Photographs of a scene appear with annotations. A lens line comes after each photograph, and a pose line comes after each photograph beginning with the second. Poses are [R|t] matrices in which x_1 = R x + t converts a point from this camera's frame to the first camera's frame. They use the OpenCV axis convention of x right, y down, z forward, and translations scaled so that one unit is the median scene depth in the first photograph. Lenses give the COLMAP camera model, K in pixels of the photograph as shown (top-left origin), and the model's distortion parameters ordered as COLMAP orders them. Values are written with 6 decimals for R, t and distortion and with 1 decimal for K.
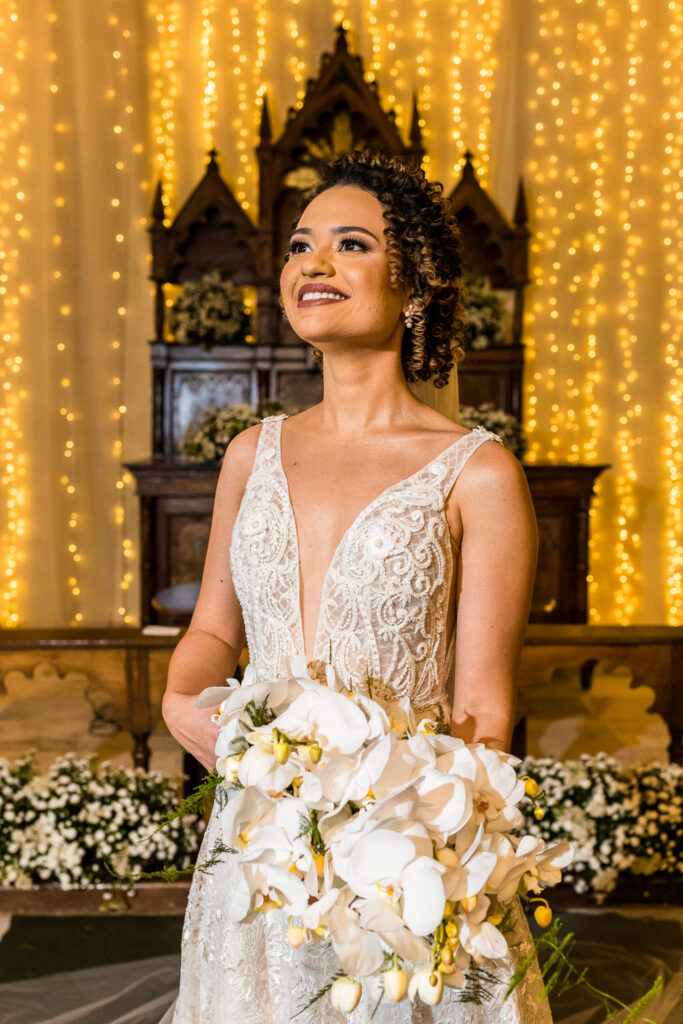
lens RADIAL K [[933.8, 0, 334.9], [0, 933.8, 456.0], [0, 0, 1]] dist [0.008378, 0.000000]
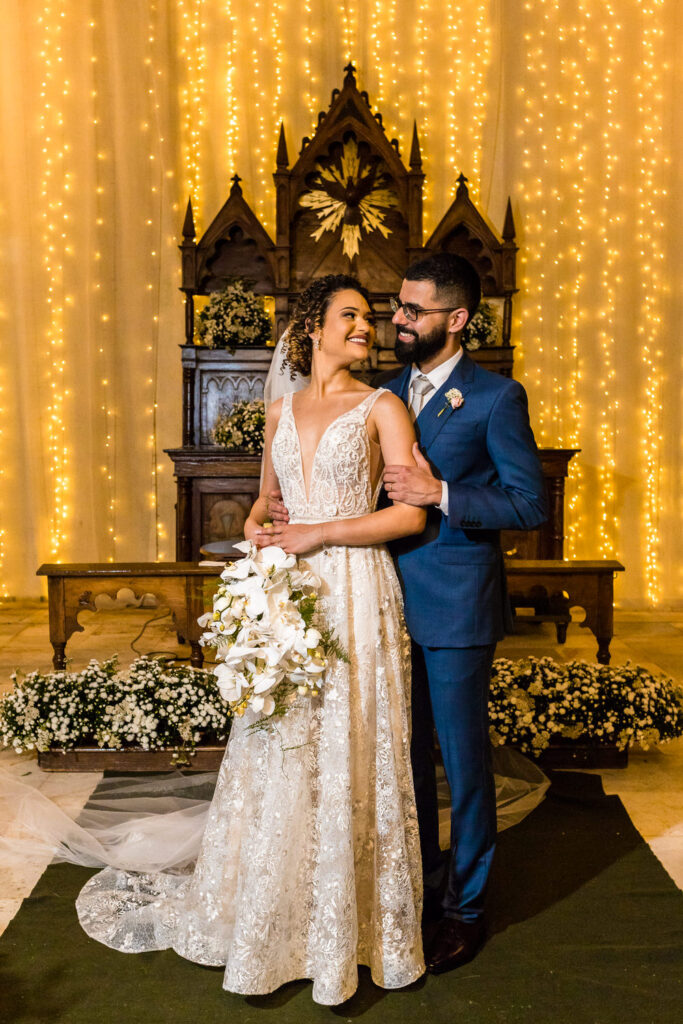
lens RADIAL K [[1012.5, 0, 336.3], [0, 1012.5, 465.5], [0, 0, 1]] dist [0.010174, 0.000000]
pose [[0.999913, -0.003357, -0.012750, 0.005049], [0.003341, 0.999994, -0.001233, 0.025026], [0.012754, 0.001190, 0.999918, -0.221837]]
